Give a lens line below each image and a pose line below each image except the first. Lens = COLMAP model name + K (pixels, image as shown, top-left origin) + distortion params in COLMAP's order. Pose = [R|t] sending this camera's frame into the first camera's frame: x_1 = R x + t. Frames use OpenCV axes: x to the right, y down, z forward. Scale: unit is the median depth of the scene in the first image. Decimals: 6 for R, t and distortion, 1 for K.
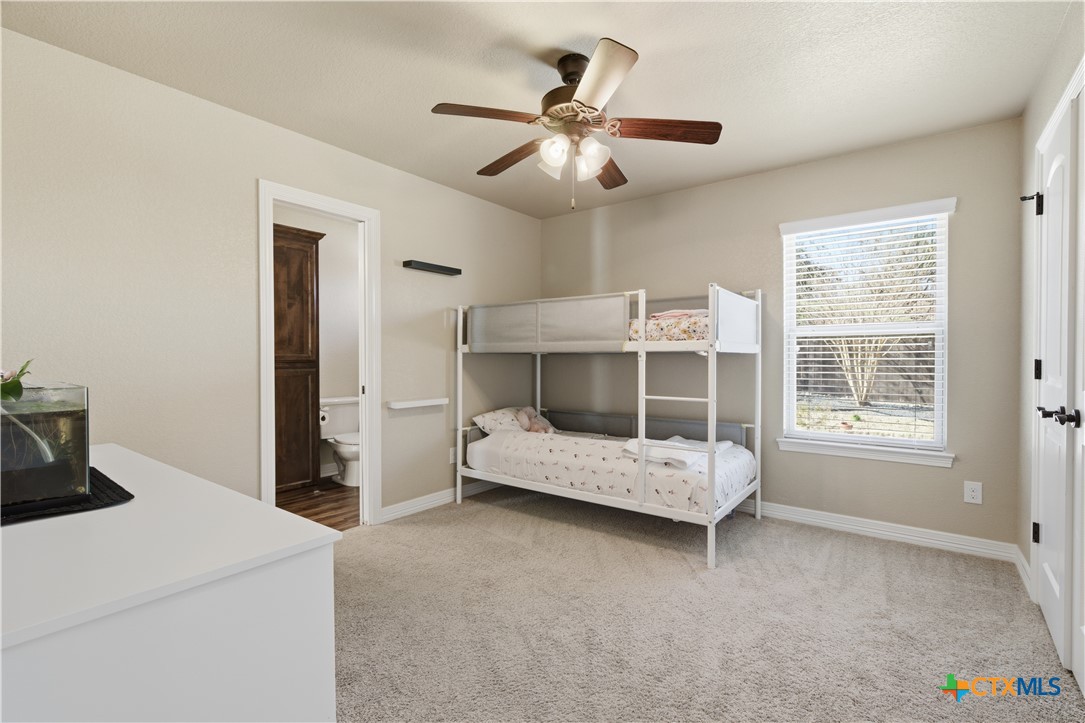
lens RADIAL K [[487.1, 0, 547.6], [0, 487.1, 364.4], [0, 0, 1]] dist [-0.004589, 0.001103]
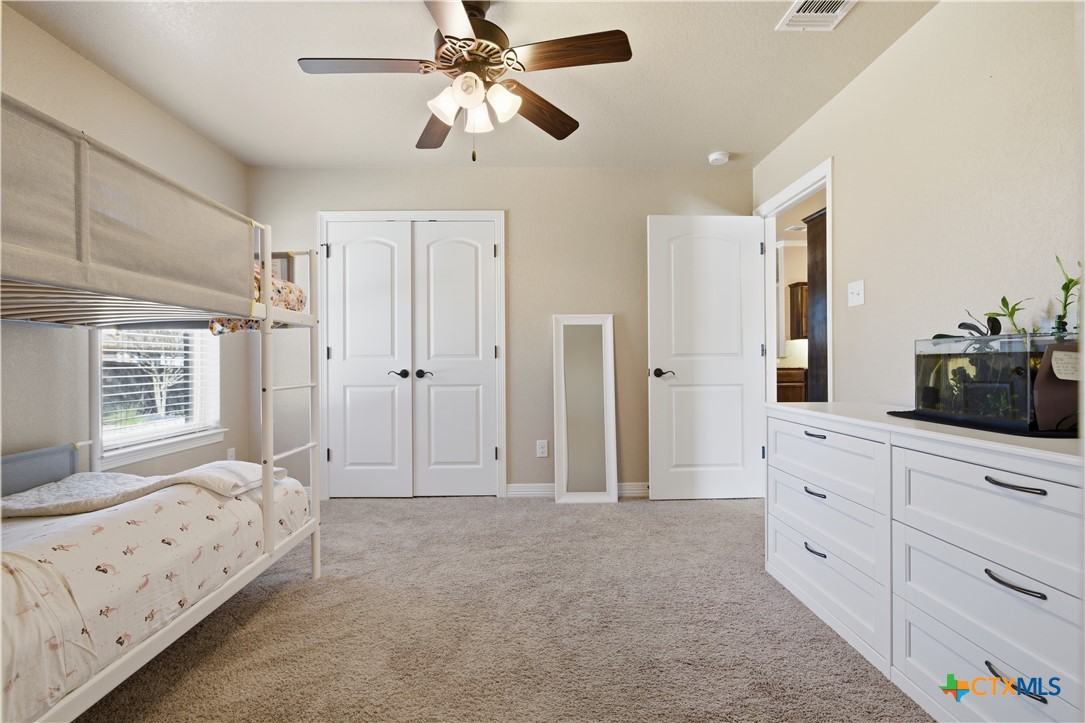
lens RADIAL K [[487.1, 0, 547.1], [0, 487.1, 362.9], [0, 0, 1]] dist [-0.004589, 0.001103]
pose [[-0.637600, 0.001901, 0.770365, -0.558524], [0.006793, 0.999972, 0.003155, 0.030145], [-0.770338, 0.007245, -0.637595, 1.147096]]
